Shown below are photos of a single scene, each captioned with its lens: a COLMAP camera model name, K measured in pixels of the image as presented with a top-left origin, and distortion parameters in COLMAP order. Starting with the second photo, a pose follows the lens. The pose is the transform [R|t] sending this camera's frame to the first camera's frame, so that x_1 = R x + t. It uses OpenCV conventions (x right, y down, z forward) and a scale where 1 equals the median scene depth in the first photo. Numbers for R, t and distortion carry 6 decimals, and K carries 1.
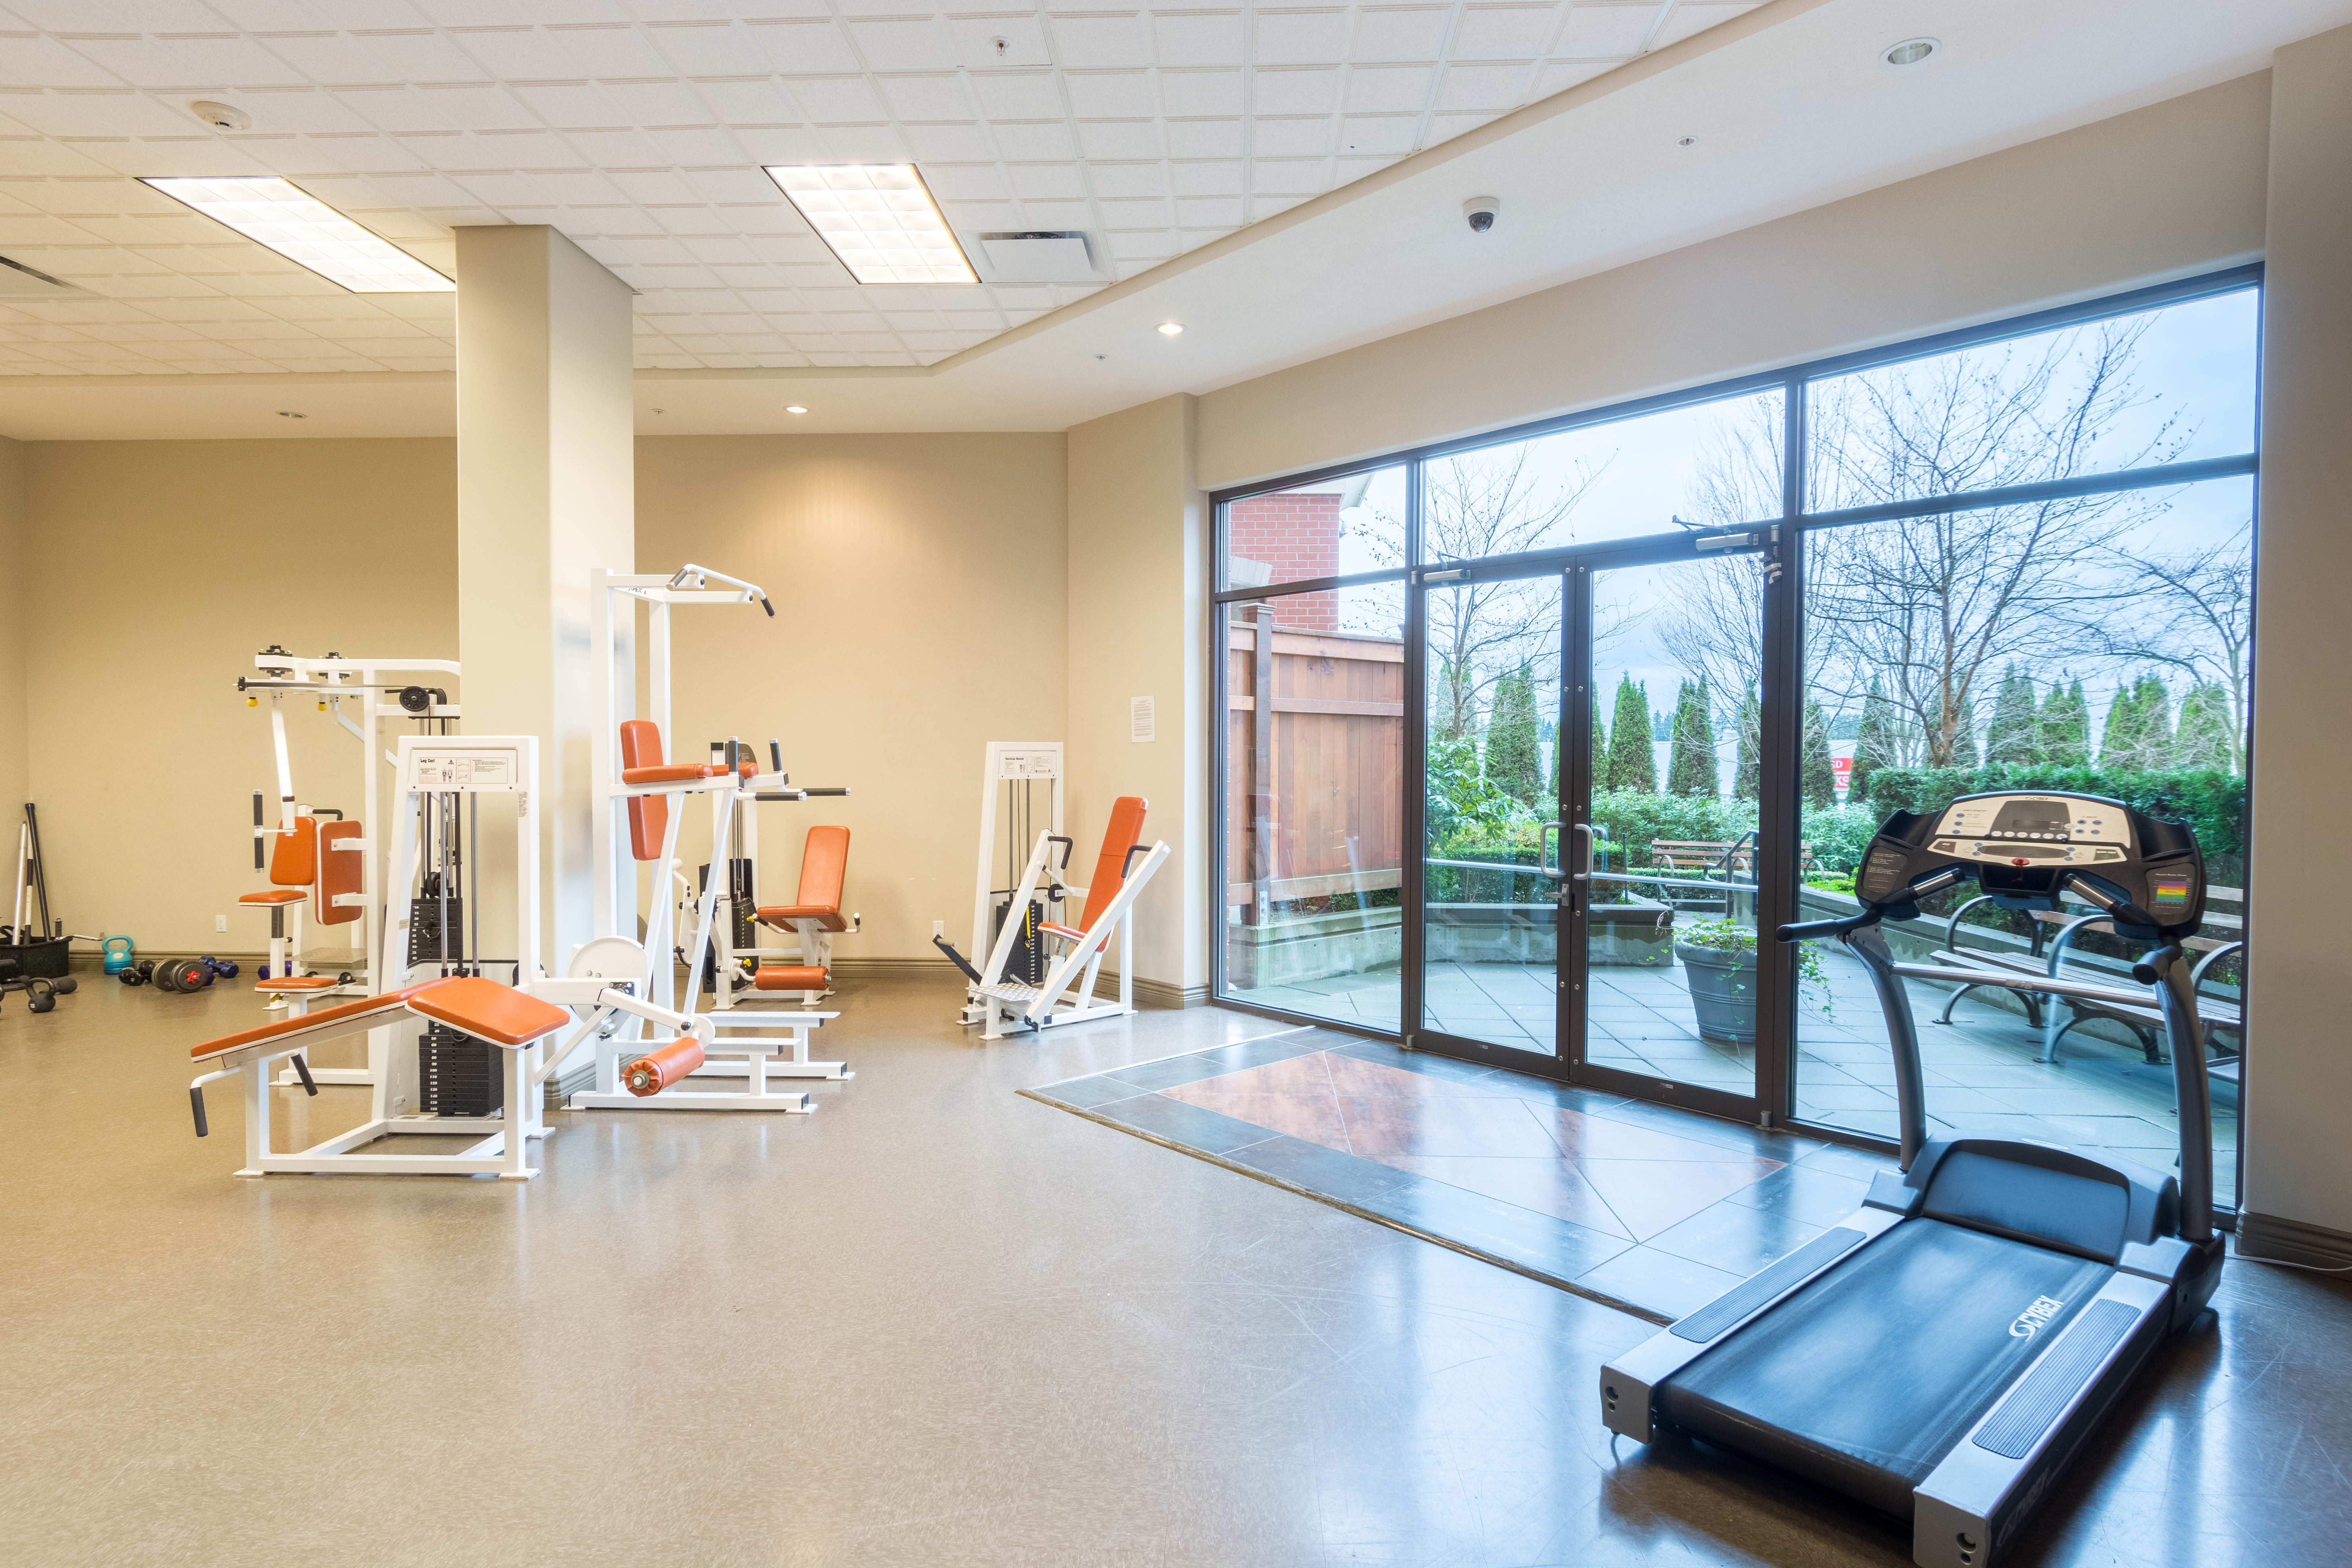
lens RADIAL K [[1212.6, 0, 1176.0], [0, 1212.6, 784.0], [0, 0, 1]] dist [0.001918, 0.000311]
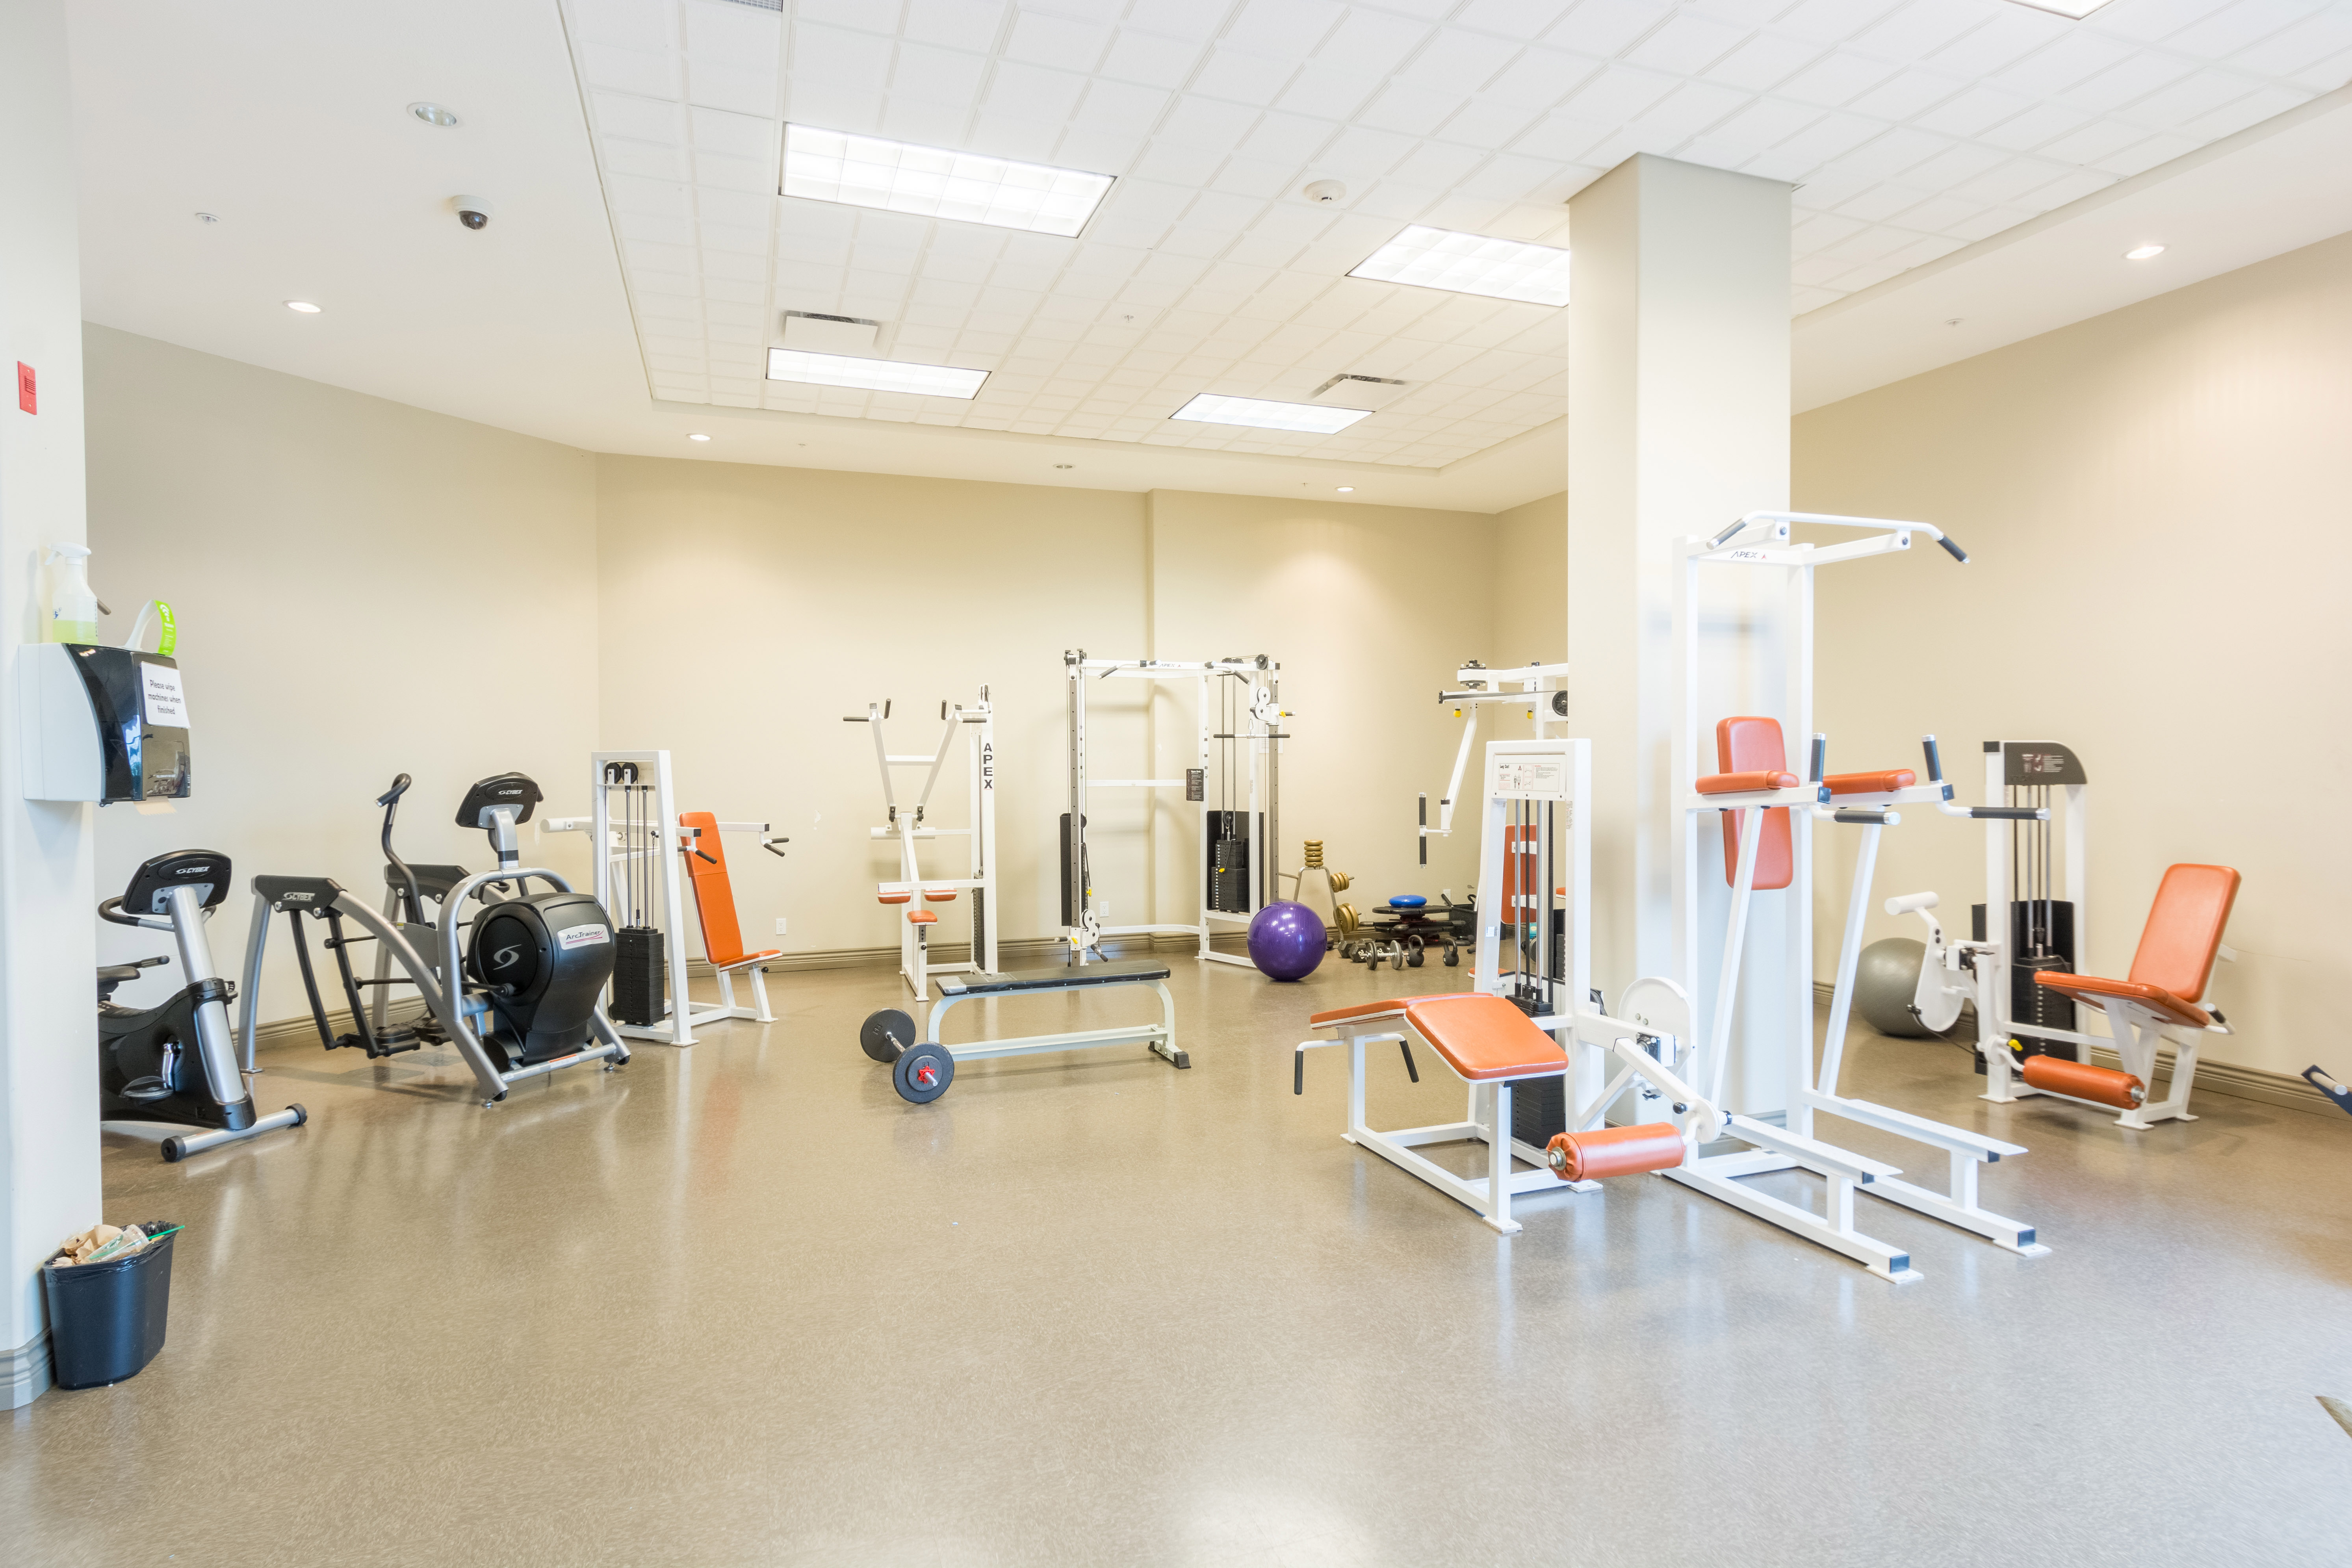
lens RADIAL K [[1212.6, 0, 1176.0], [0, 1212.6, 784.0], [0, 0, 1]] dist [0.001918, 0.000311]
pose [[0.392374, 0.013017, -0.919714, 0.160183], [-0.016455, 0.999839, 0.007131, -0.007088], [0.919659, 0.012336, 0.392525, 0.350586]]
